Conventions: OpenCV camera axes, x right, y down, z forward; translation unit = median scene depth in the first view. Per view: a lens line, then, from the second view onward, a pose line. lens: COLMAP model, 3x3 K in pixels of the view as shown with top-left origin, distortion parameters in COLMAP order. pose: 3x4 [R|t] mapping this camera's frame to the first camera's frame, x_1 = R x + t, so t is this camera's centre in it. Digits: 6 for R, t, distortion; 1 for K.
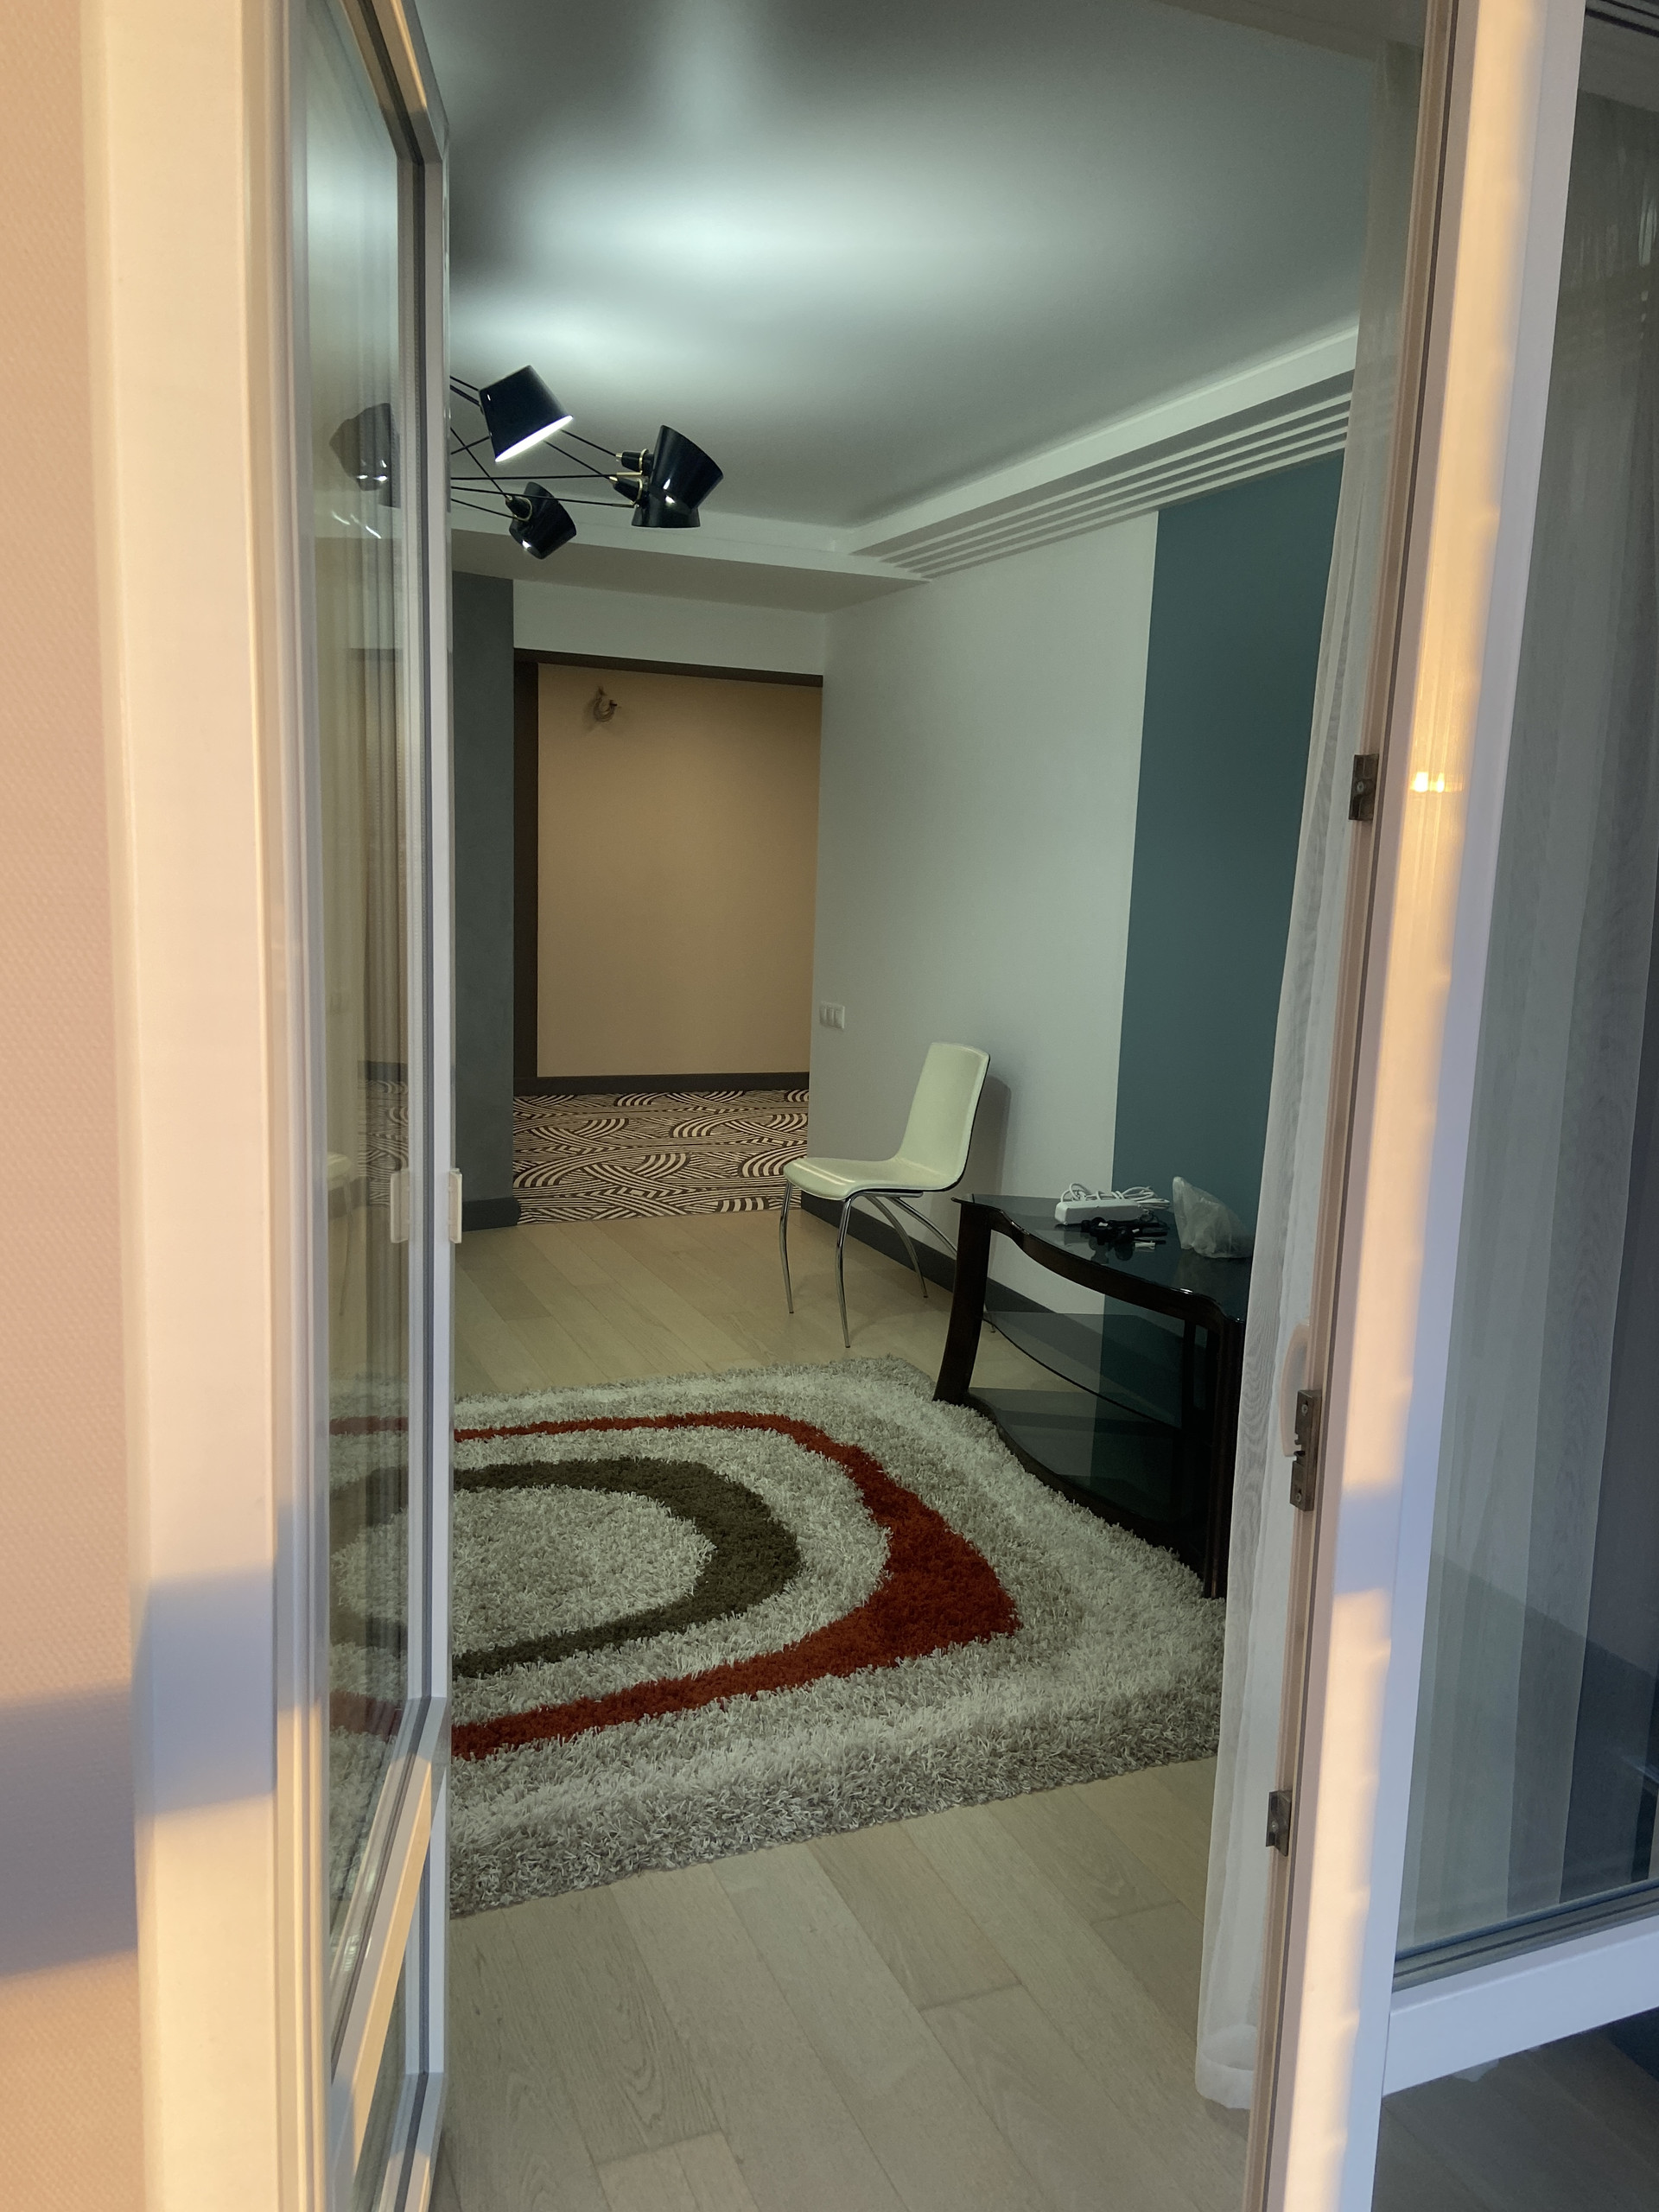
lens RADIAL K [[1662.0, 0, 855.2], [0, 1662.0, 1108.9], [0, 0, 1]] dist [0.093636, -0.105137]
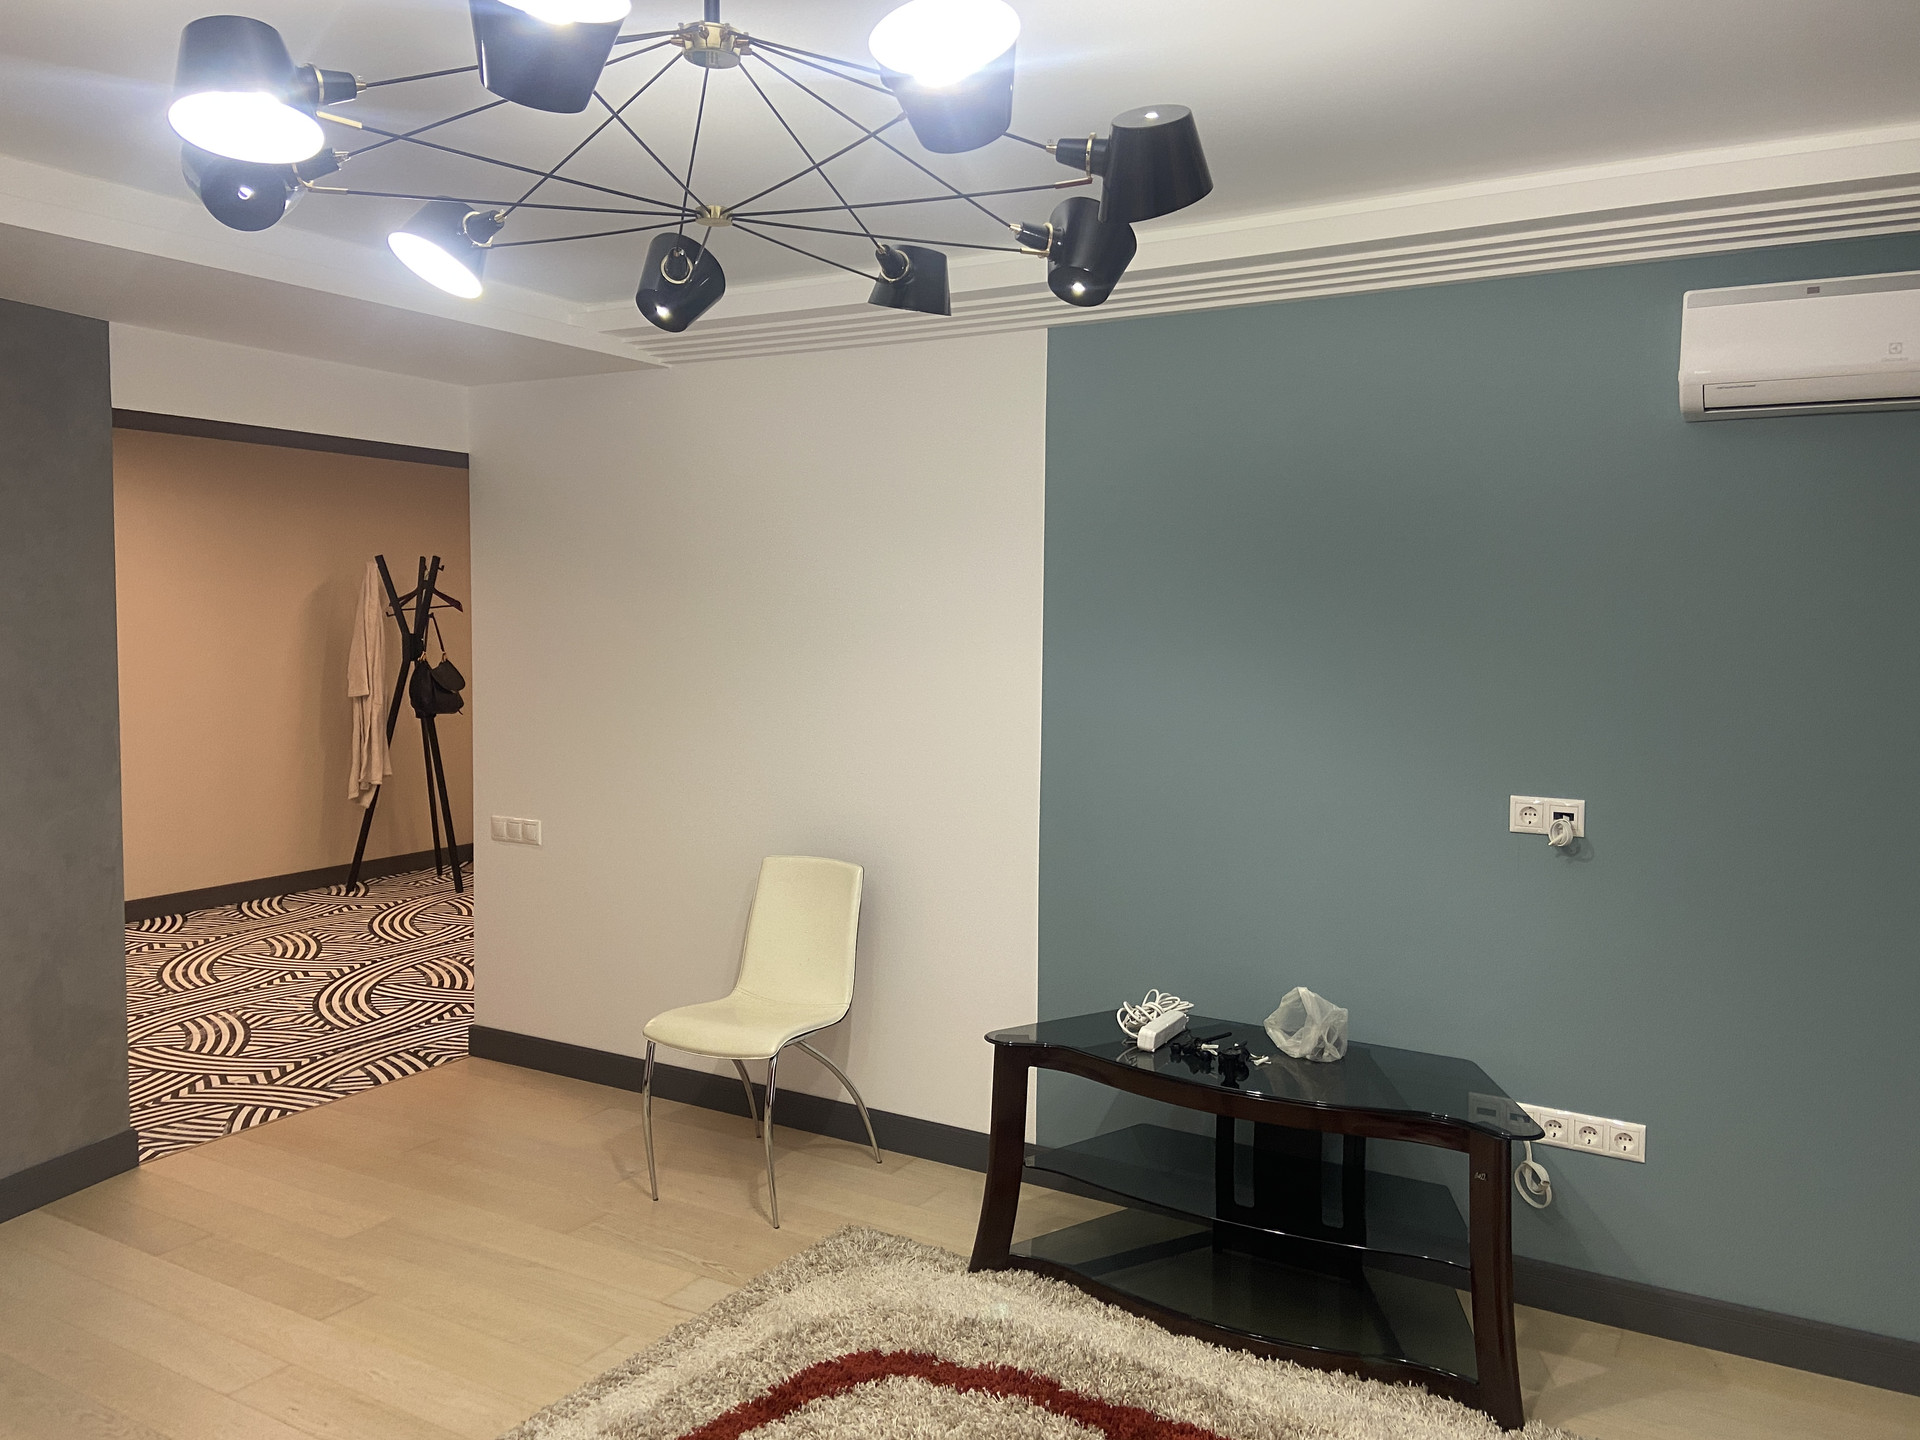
lens RADIAL K [[1442.6, 0, 967.4], [0, 1442.6, 681.0], [0, 0, 1]] dist [0.093636, -0.105137]
pose [[0.807833, -0.056351, 0.586711, -0.433692], [0.109437, 0.992451, -0.055361, -0.106023], [-0.579162, 0.108931, 0.807902, 0.365383]]
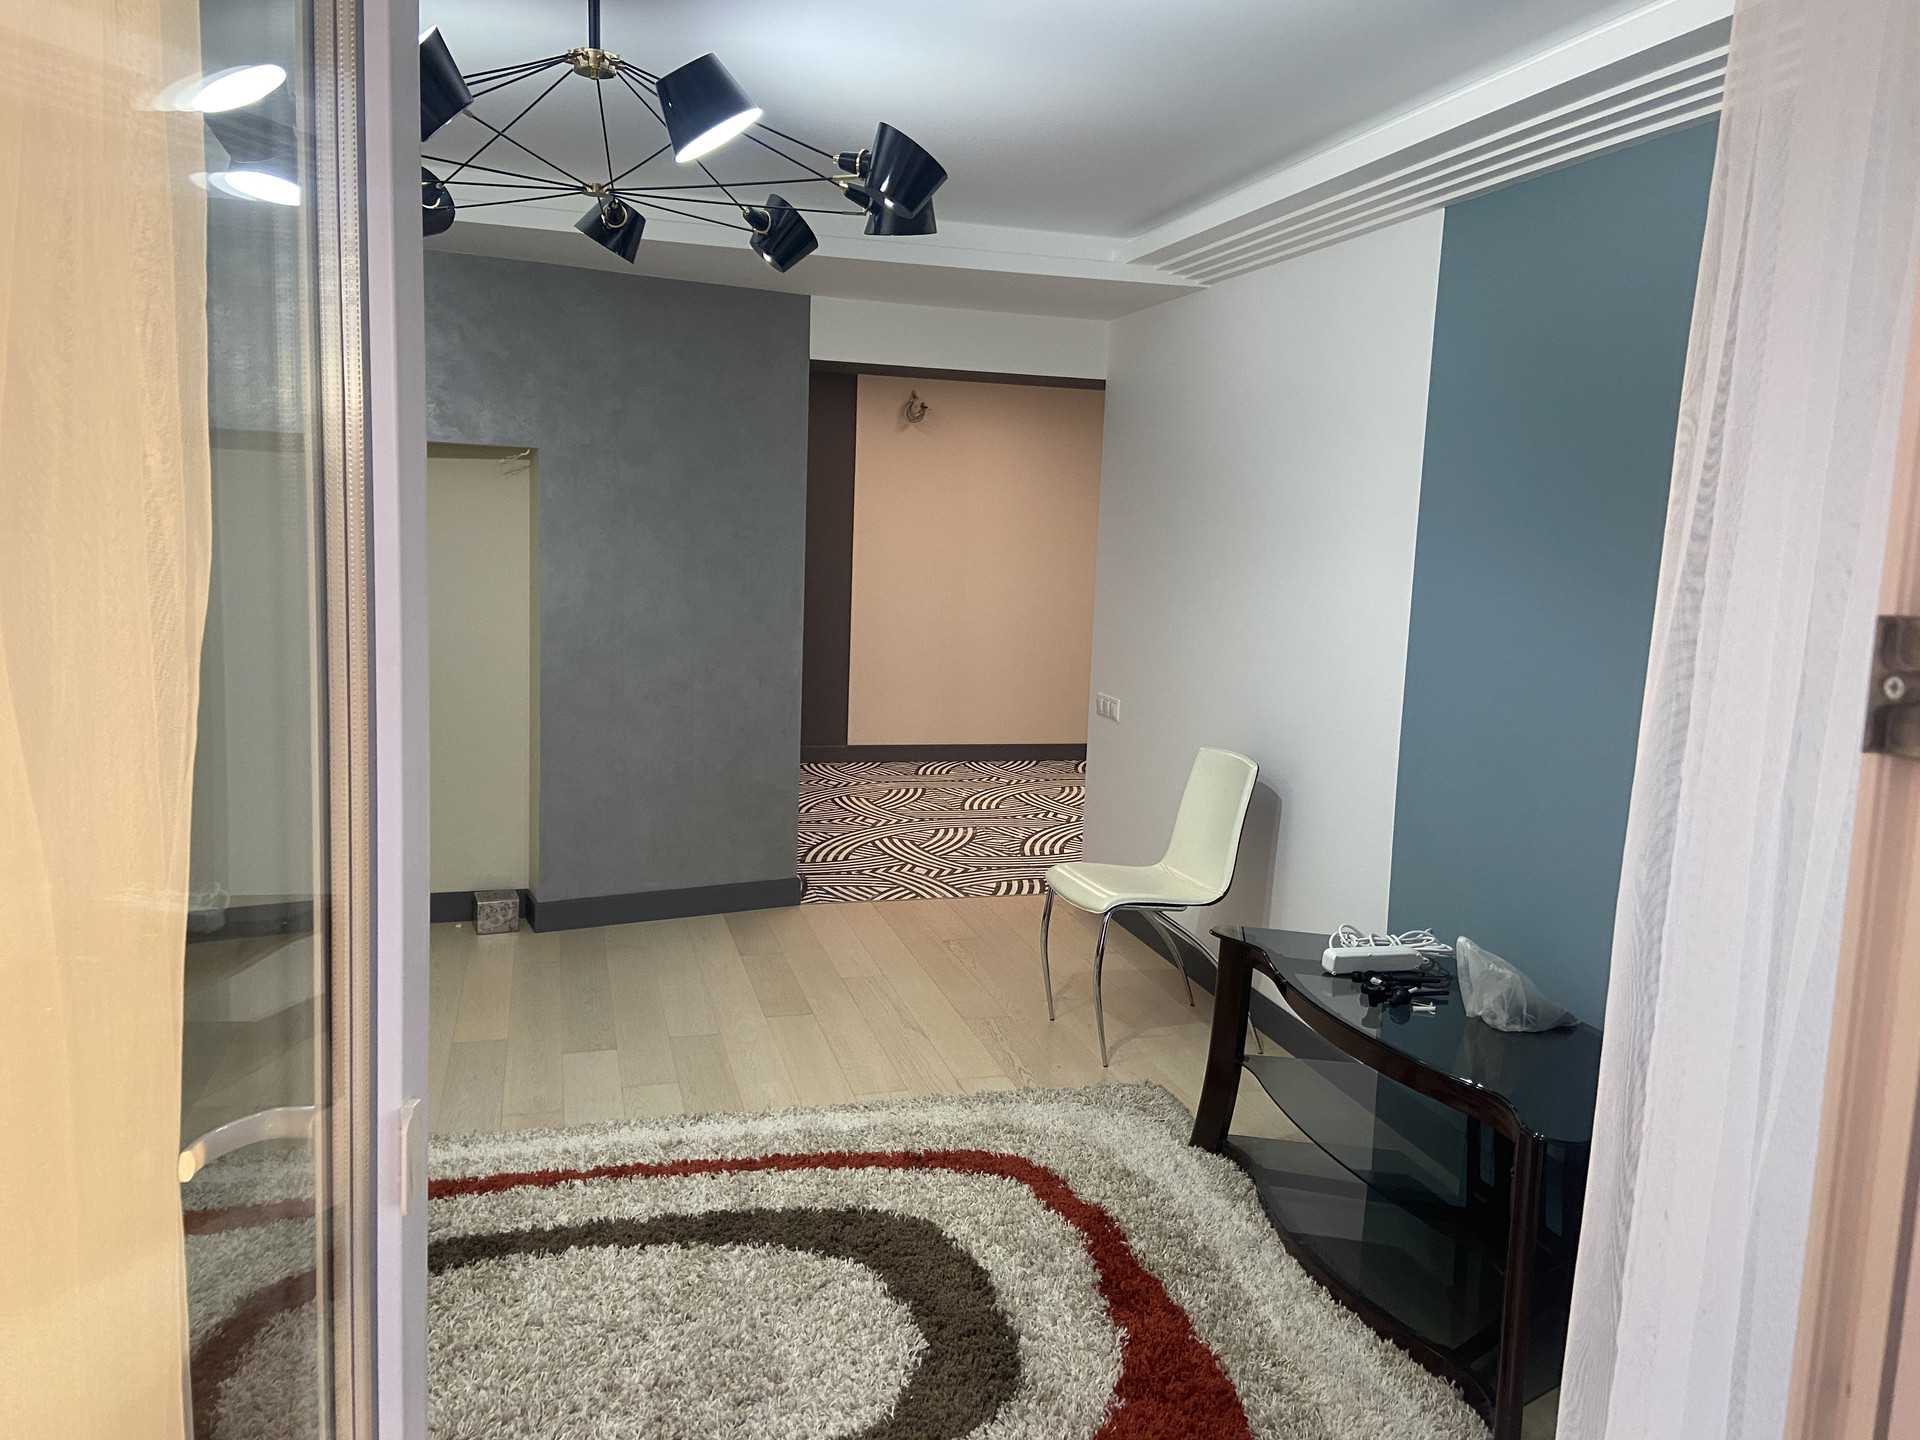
lens RADIAL K [[1442.6, 0, 967.4], [0, 1442.6, 681.0], [0, 0, 1]] dist [0.093636, -0.105137]
pose [[0.990769, 0.015686, -0.134650, 0.032066], [-0.021703, 0.998825, -0.043335, -0.052121], [0.133812, 0.045857, 0.989945, 0.176217]]
